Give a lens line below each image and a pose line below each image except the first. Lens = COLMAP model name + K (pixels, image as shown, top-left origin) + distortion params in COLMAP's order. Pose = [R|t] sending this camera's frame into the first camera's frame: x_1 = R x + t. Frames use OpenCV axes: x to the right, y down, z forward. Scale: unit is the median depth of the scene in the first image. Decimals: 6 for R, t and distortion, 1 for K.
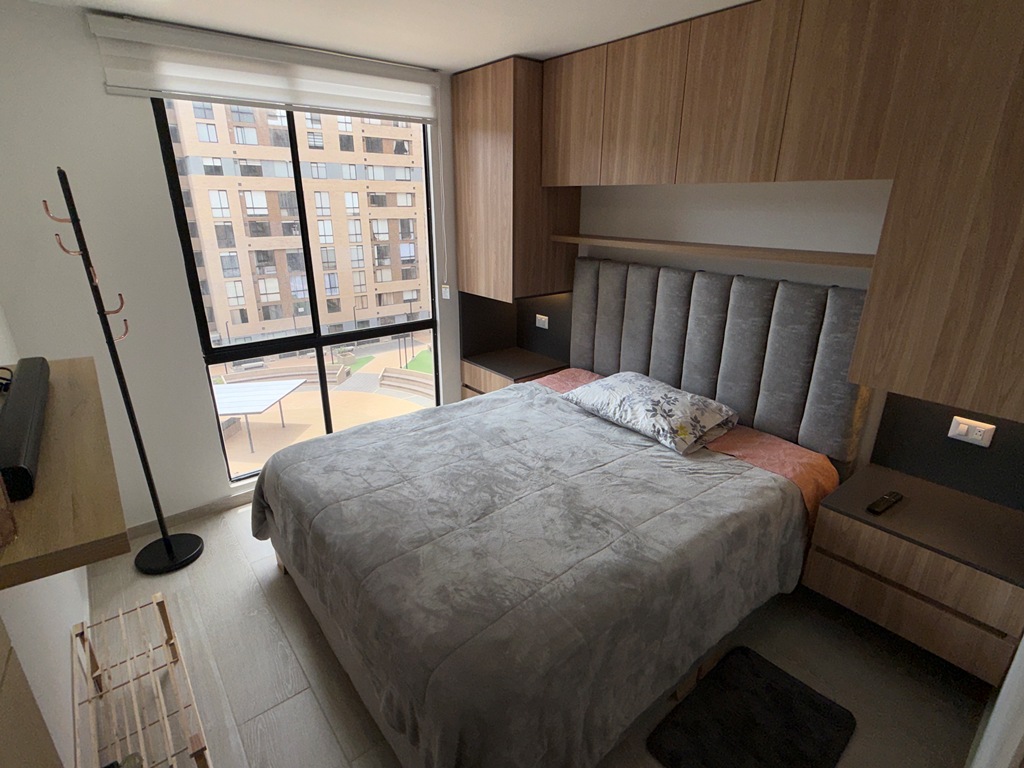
lens RADIAL K [[519.1, 0, 513.7], [0, 519.1, 387.6], [0, 0, 1]] dist [0.000890, 0.000242]
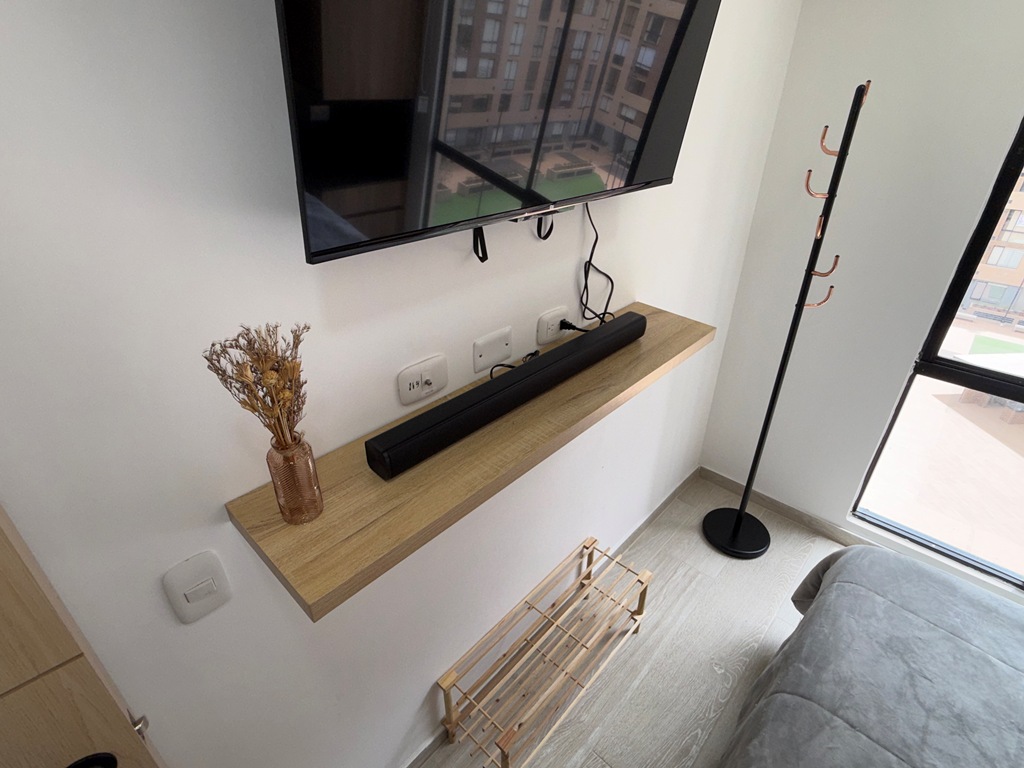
lens RADIAL K [[519.1, 0, 513.7], [0, 519.1, 387.6], [0, 0, 1]] dist [0.000890, 0.000242]
pose [[0.141622, 0.486298, -0.862240, -0.056586], [-0.341154, 0.841636, 0.418643, -0.159930], [0.929278, 0.234868, 0.285096, 0.345538]]
